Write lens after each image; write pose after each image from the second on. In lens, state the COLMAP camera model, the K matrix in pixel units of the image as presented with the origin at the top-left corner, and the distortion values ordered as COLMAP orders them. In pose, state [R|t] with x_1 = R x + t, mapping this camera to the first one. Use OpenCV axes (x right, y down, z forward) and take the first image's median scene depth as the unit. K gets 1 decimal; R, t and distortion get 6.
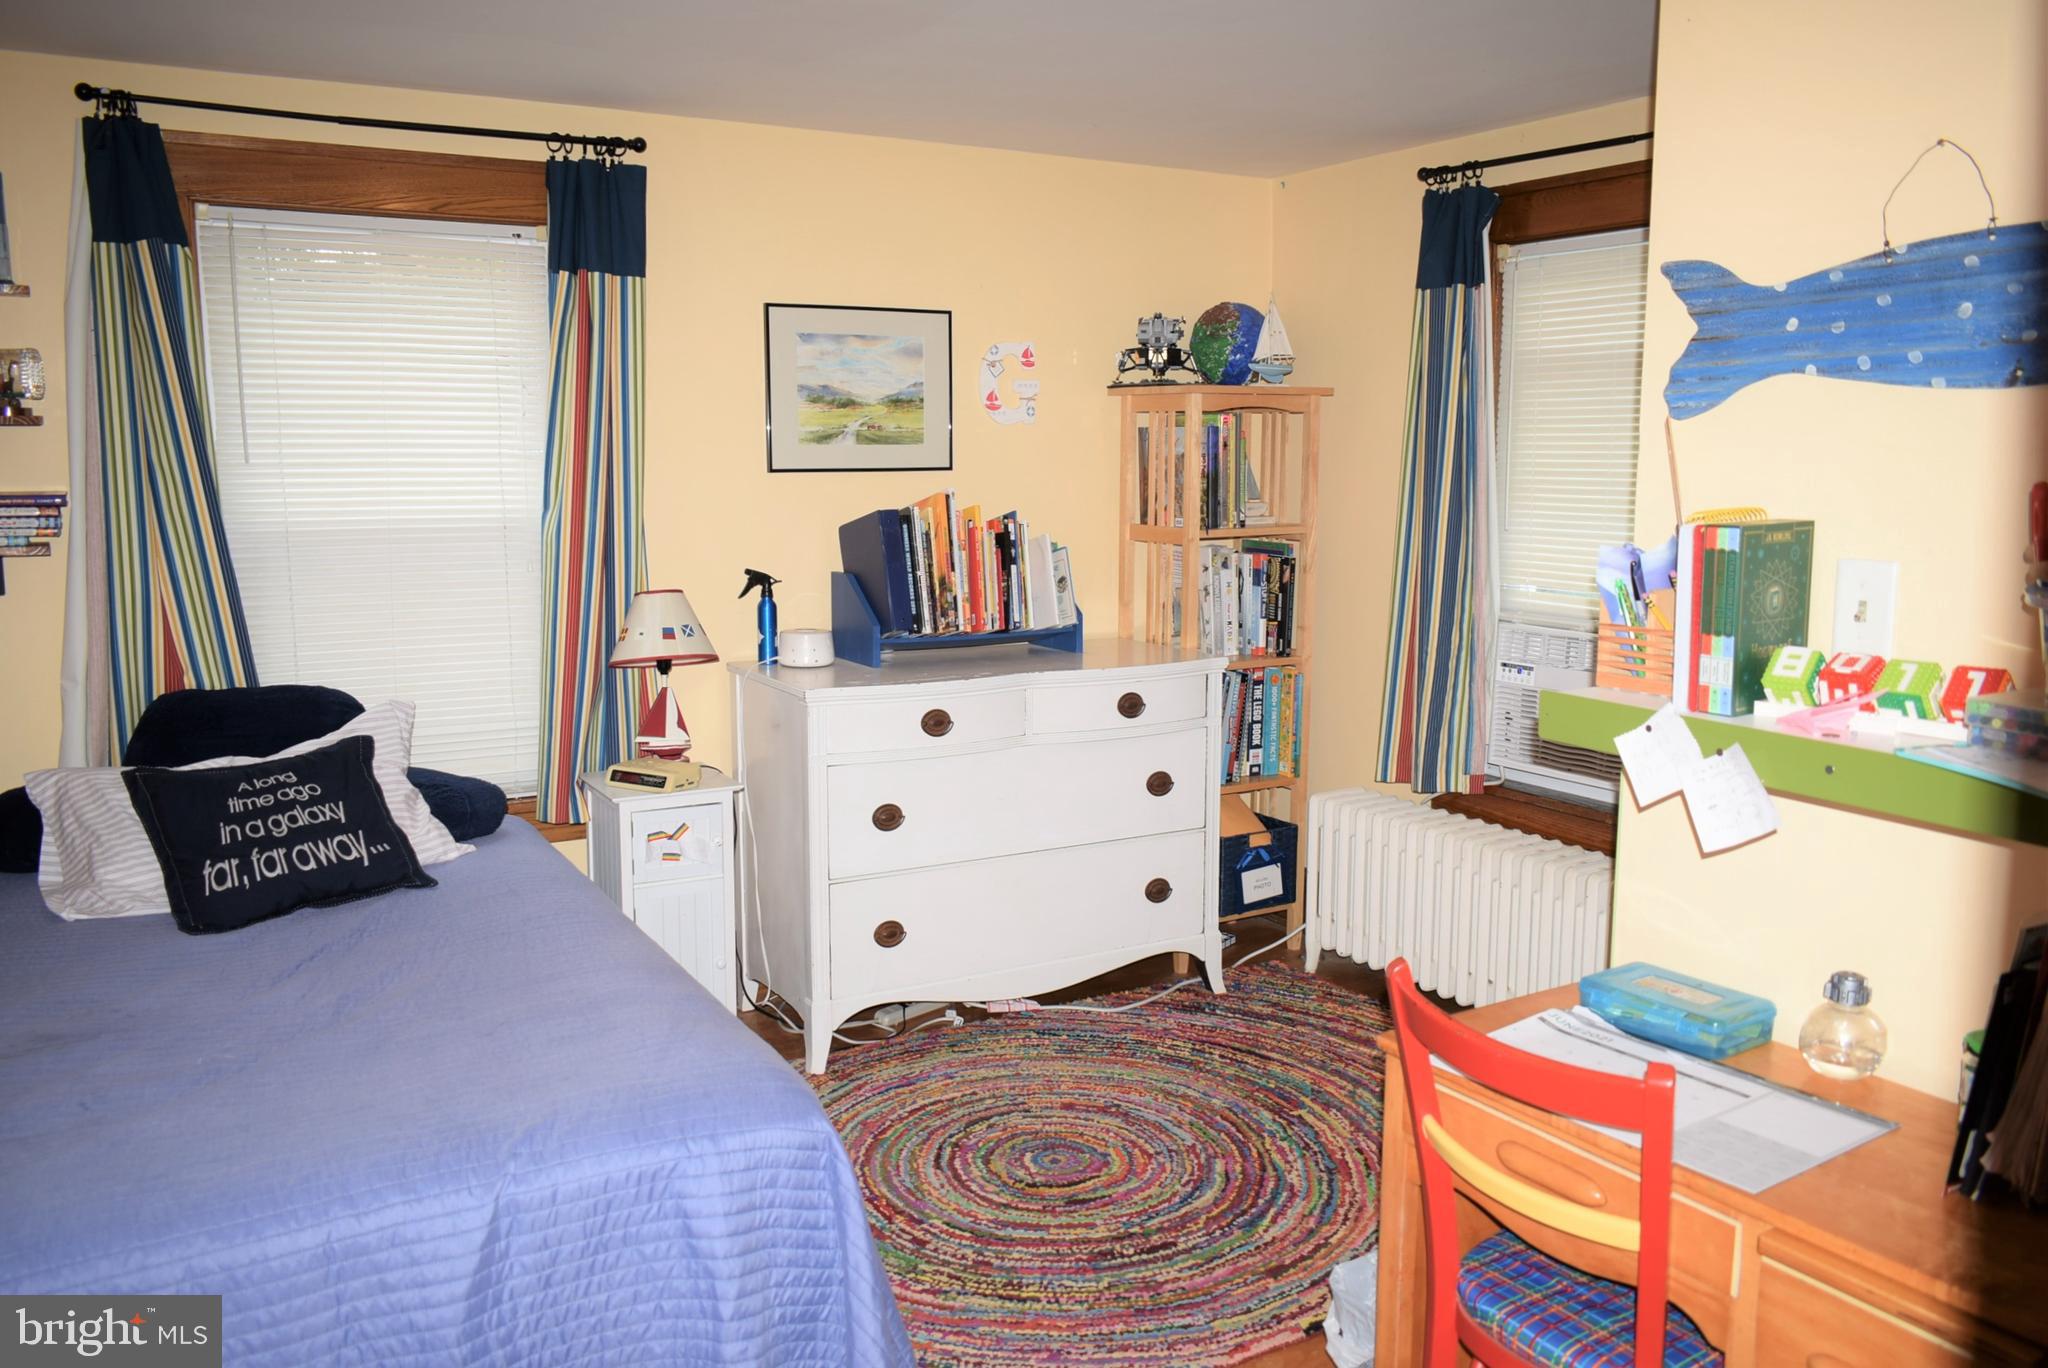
lens RADIAL K [[1618.8, 0, 956.1], [0, 1618.8, 683.8], [0, 0, 1]] dist [-0.014464, 0.009724]
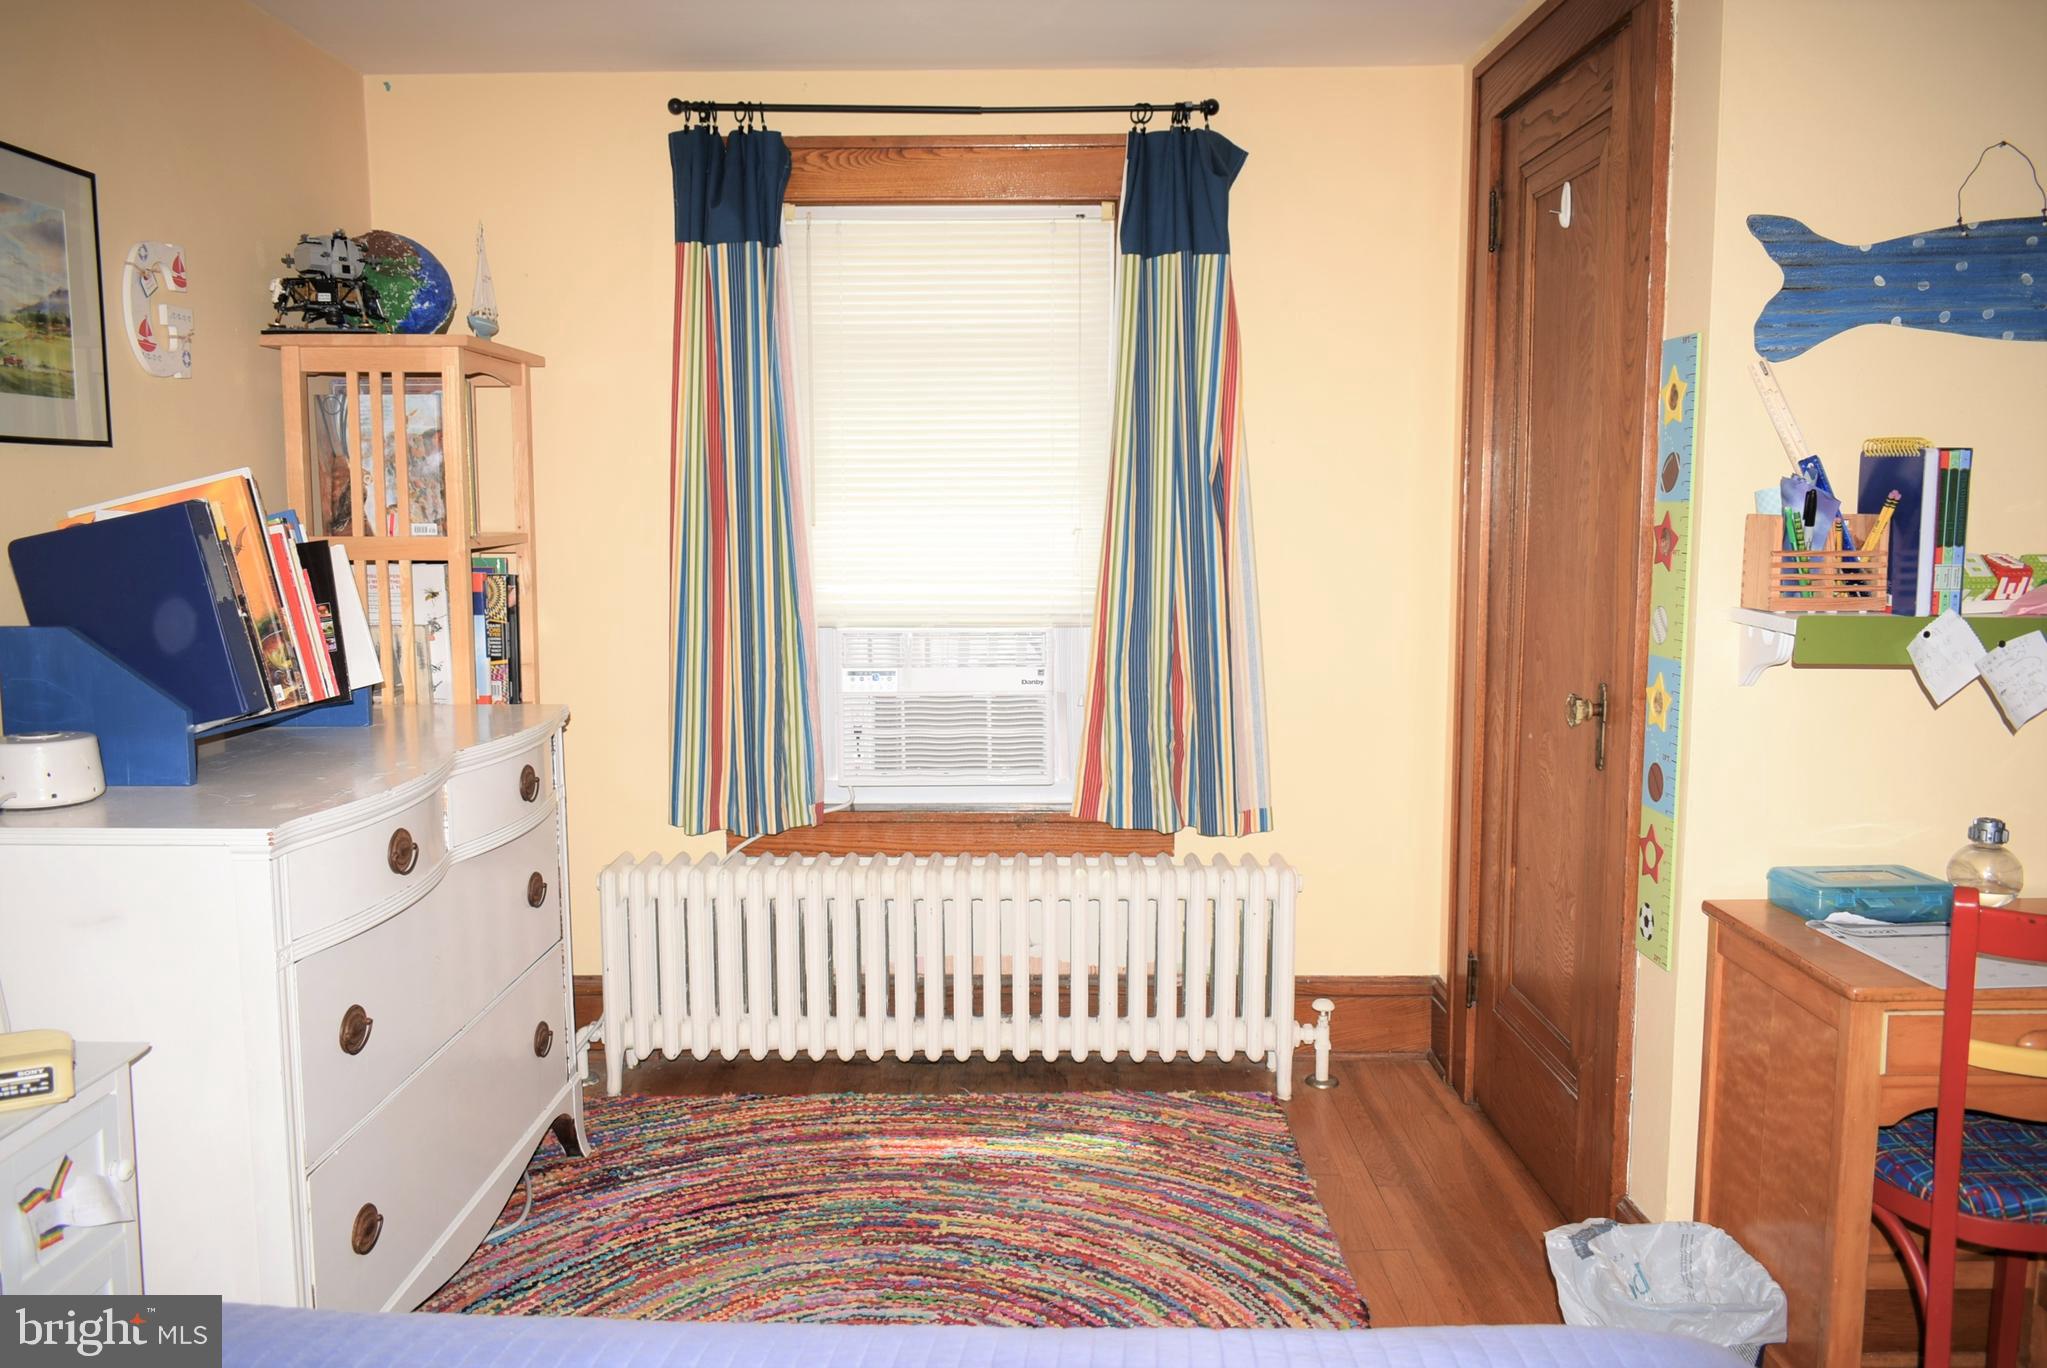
lens RADIAL K [[1618.1, 0, 1025.2], [0, 1618.1, 679.1], [0, 0, 1]] dist [-0.014464, 0.009724]
pose [[0.487170, -0.096738, 0.867933, -0.481062], [0.129426, 0.990869, 0.037793, -0.036766], [-0.863663, 0.093922, 0.495242, 0.579990]]
